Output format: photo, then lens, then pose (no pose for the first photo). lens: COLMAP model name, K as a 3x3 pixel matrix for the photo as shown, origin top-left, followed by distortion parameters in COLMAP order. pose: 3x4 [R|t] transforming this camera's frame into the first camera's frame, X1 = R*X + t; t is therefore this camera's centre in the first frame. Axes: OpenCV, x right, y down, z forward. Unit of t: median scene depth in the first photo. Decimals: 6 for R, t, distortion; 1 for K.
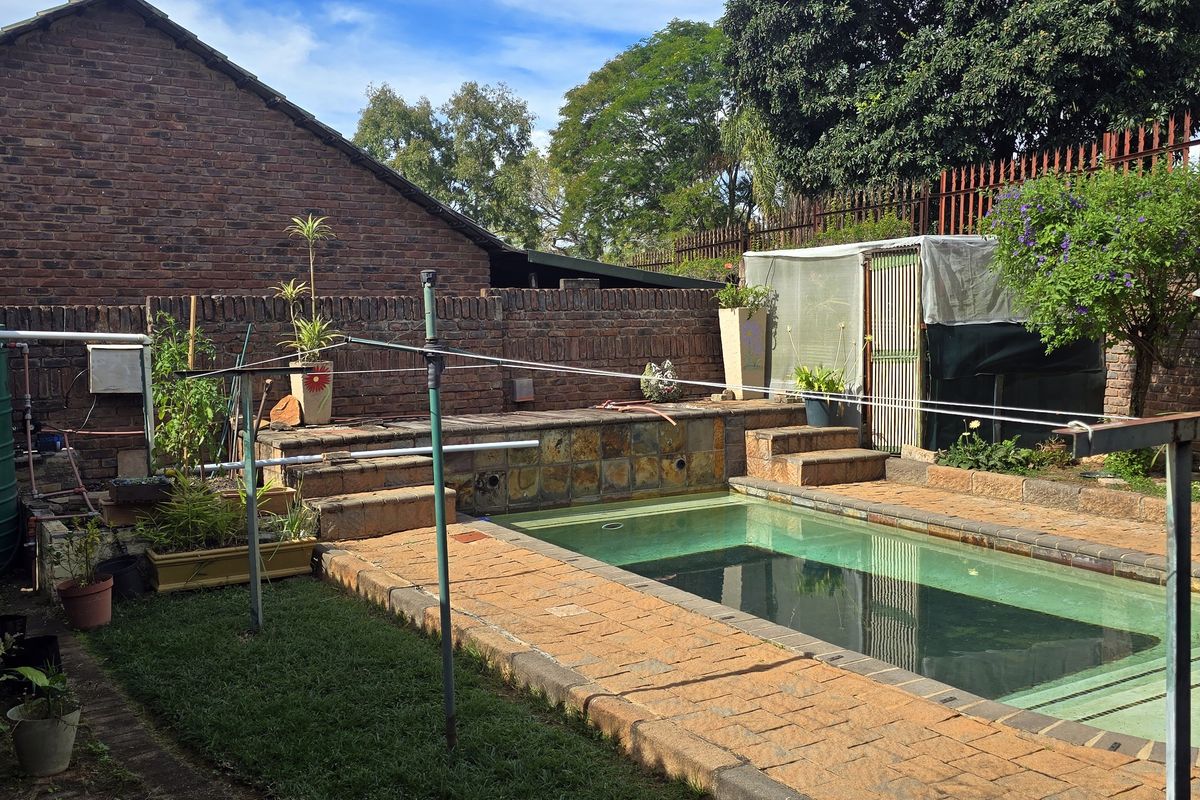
lens RADIAL K [[1148.1, 0, 595.8], [0, 1148.1, 399.2], [0, 0, 1]] dist [0.018069, 0.000000]
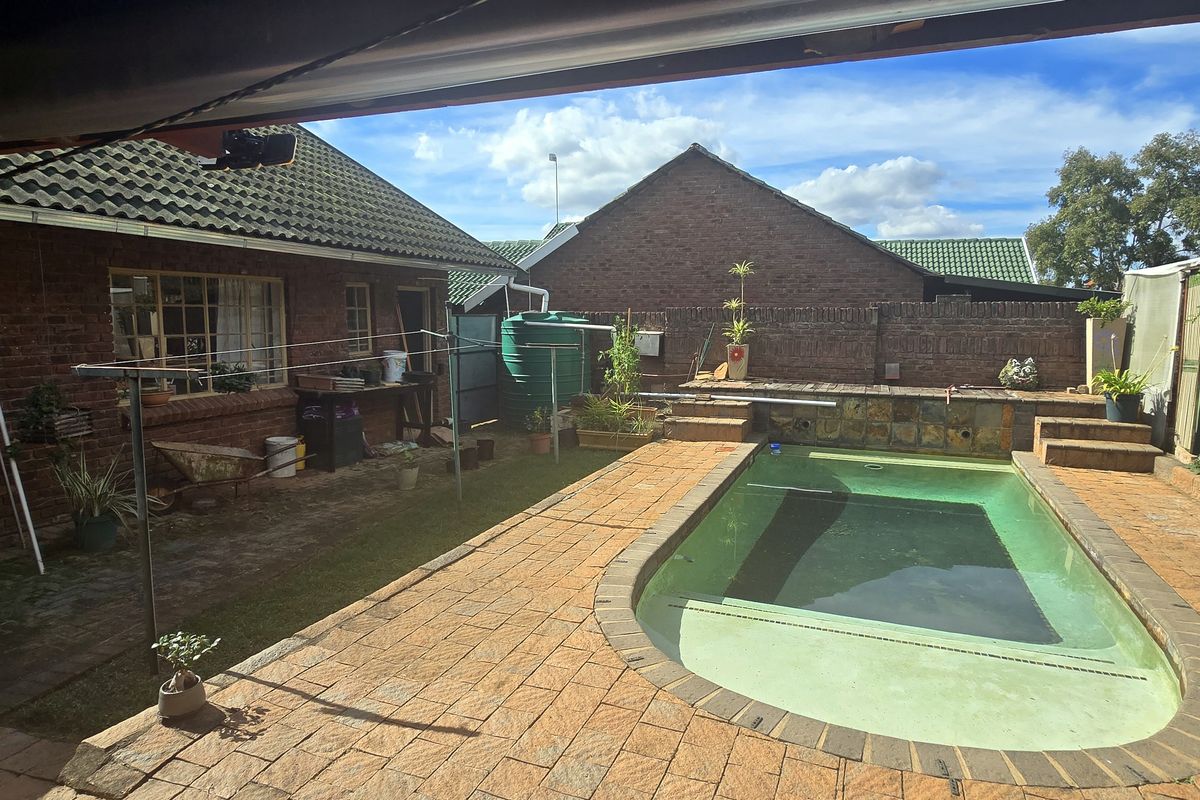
lens RADIAL K [[711.7, 0, 601.1], [0, 711.7, 395.3], [0, 0, 1]] dist [-0.017773, -0.002334]
pose [[0.593674, 0.101870, -0.798232, 0.478553], [-0.068966, 0.994746, 0.075657, -0.021904], [0.801745, 0.010135, 0.597580, 0.164627]]
